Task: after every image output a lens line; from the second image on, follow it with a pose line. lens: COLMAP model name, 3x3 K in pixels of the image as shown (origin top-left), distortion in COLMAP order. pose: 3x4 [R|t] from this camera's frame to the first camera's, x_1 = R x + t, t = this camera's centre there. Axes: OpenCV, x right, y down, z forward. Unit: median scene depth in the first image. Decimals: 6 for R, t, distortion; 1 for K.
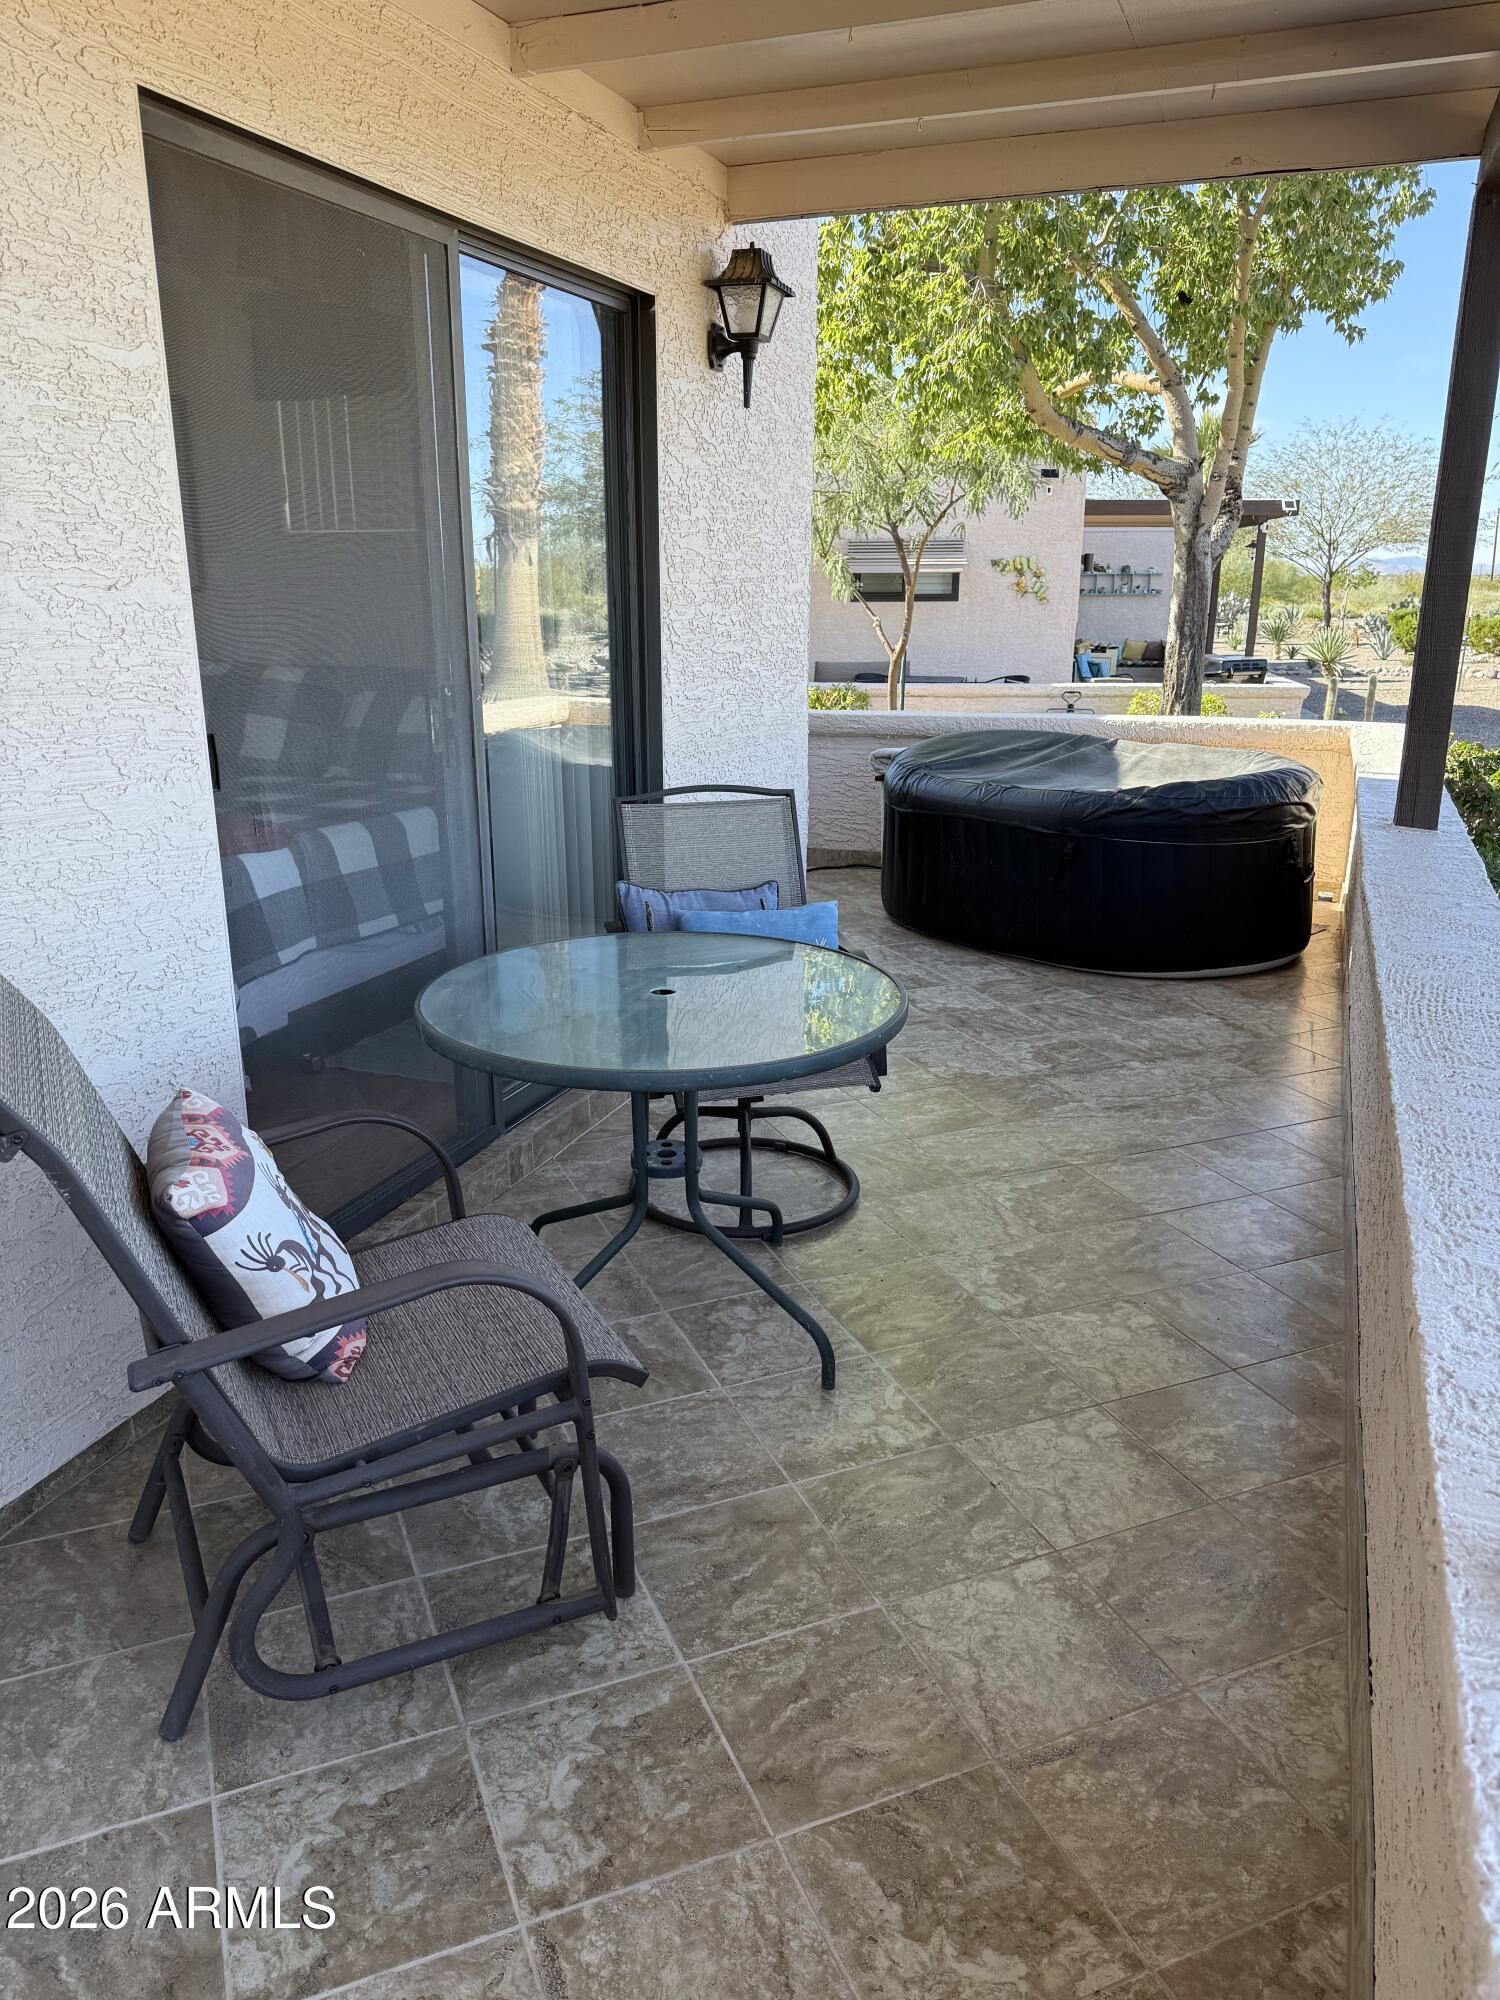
lens RADIAL K [[1408.4, 0, 760.1], [0, 1408.4, 995.0], [0, 0, 1]] dist [0.037412, -0.033845]
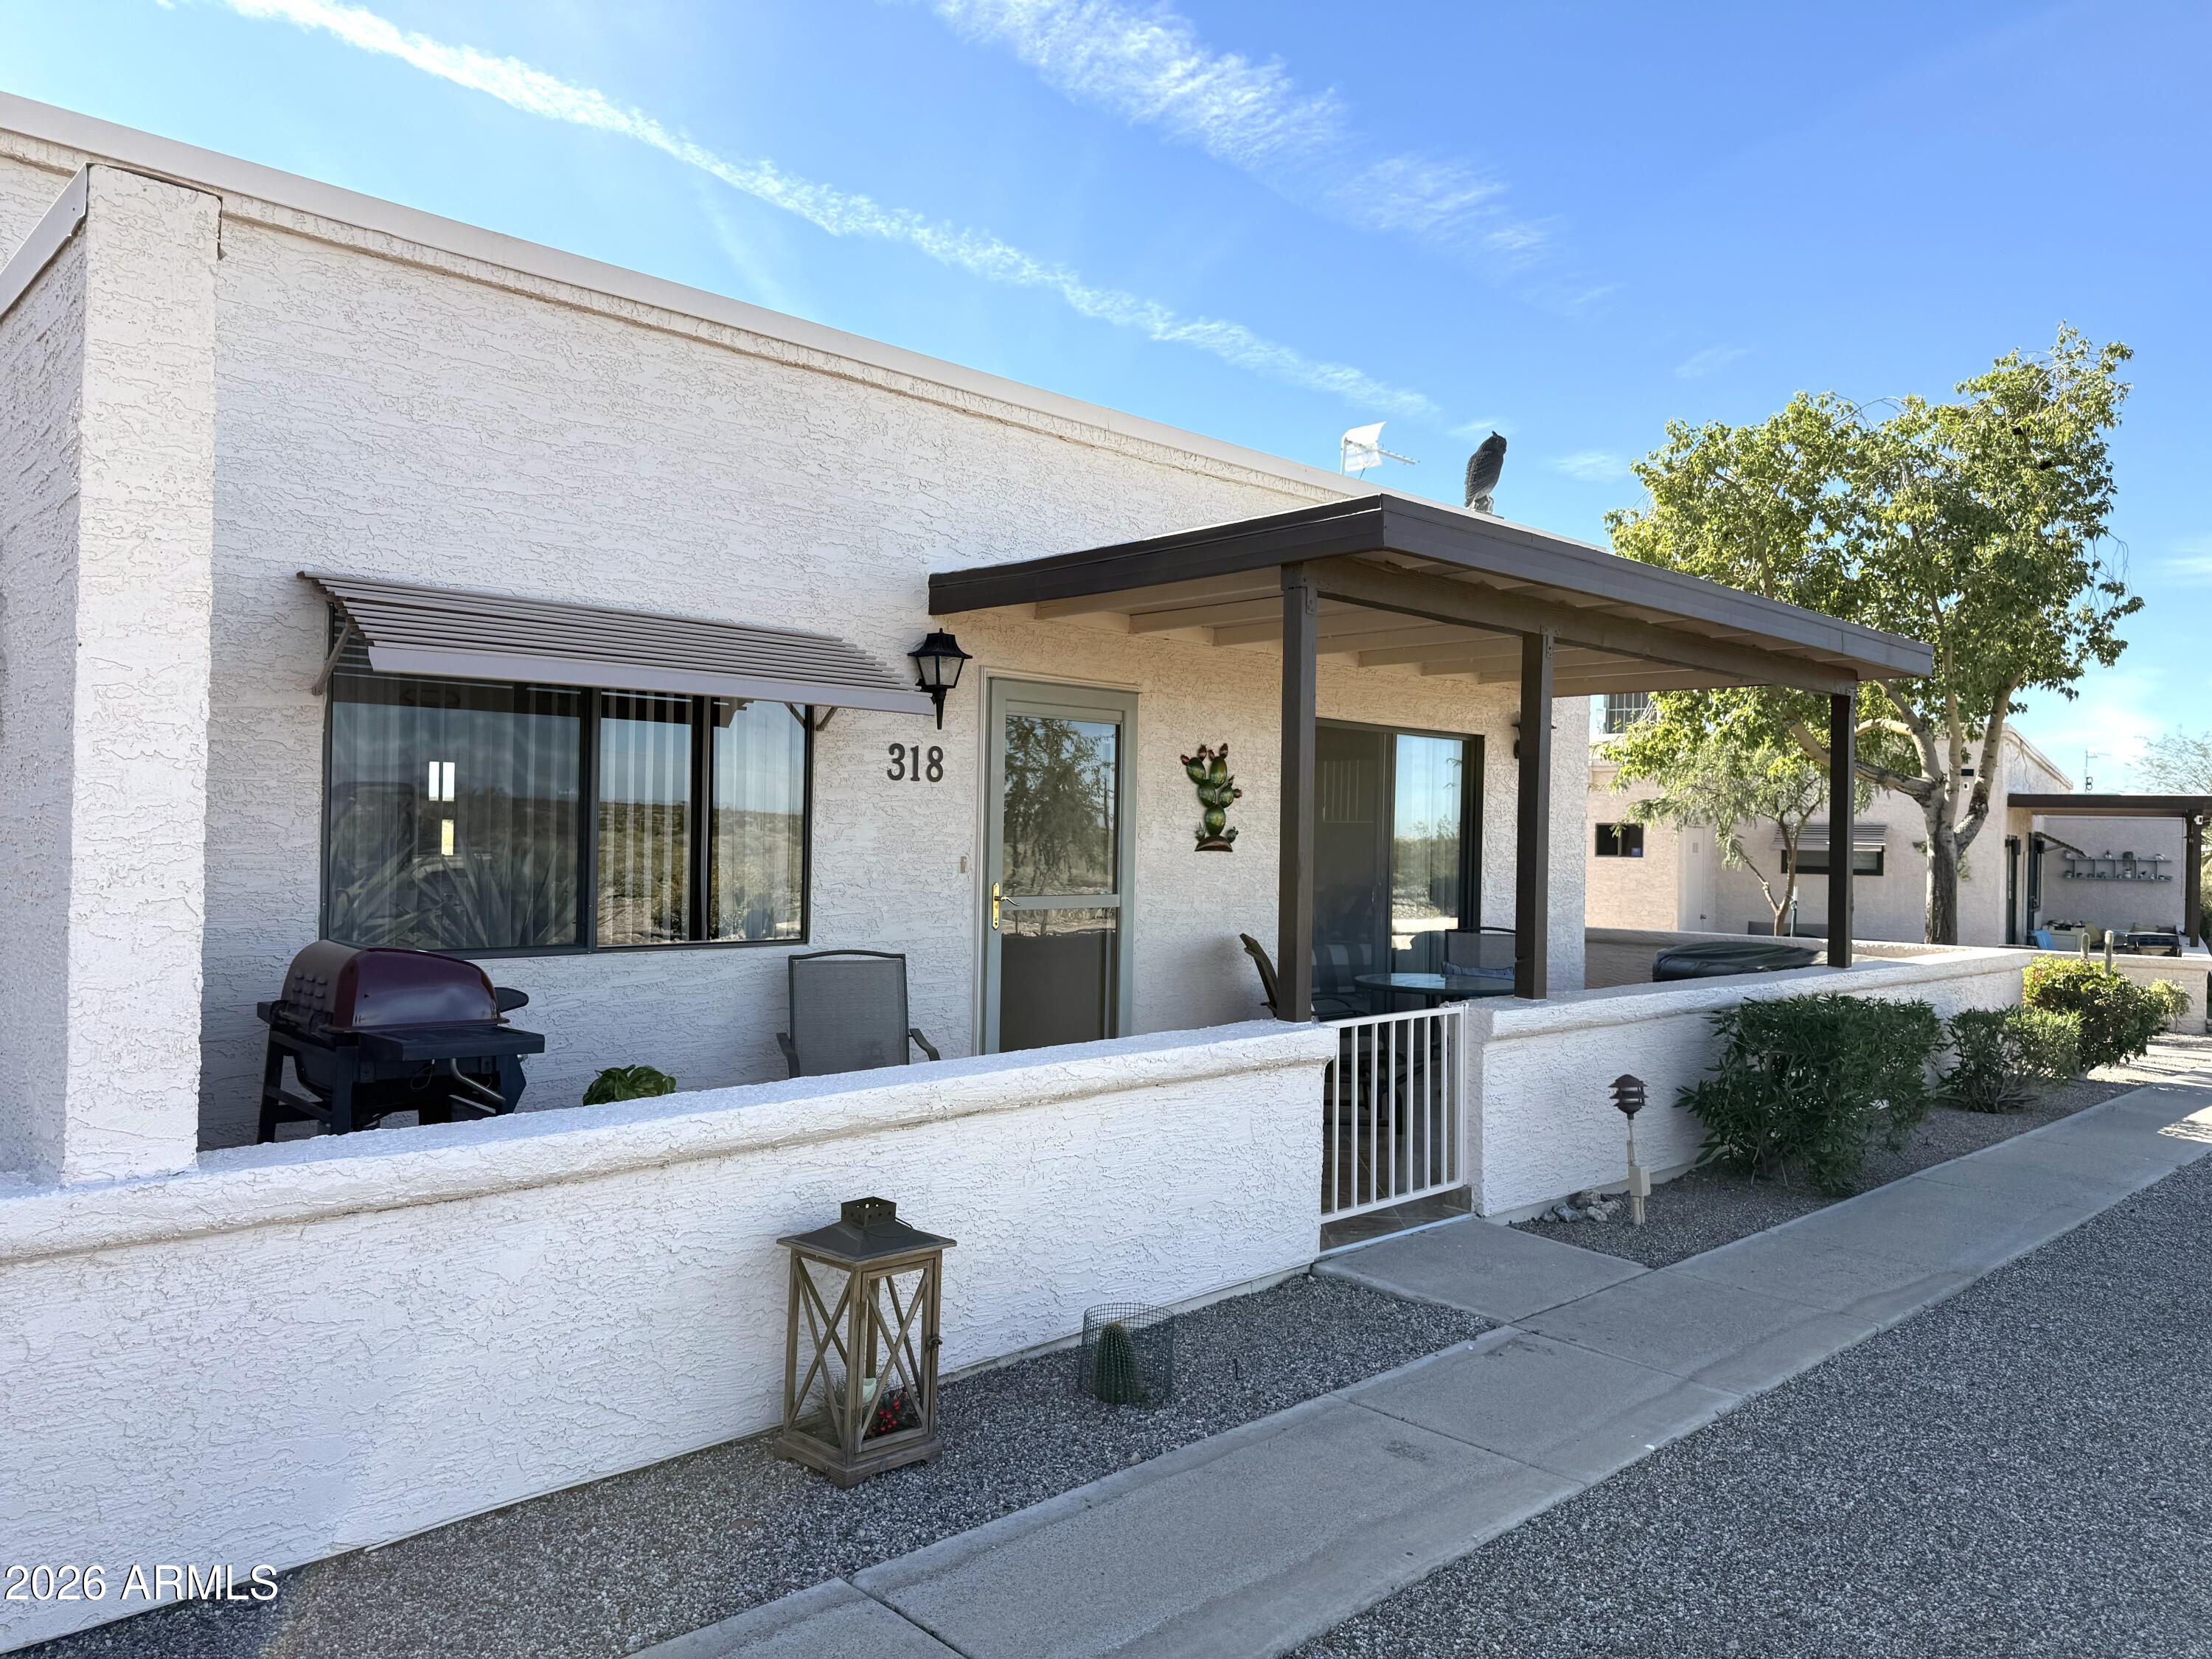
lens RADIAL K [[1557.7, 0, 1108.4], [0, 1557.7, 826.8], [0, 0, 1]] dist [0.037412, -0.033845]
pose [[0.909173, 0.018364, -0.416014, 0.088383], [-0.140690, 0.953828, -0.265366, 0.089787], [0.391932, 0.299793, 0.869778, -0.298874]]
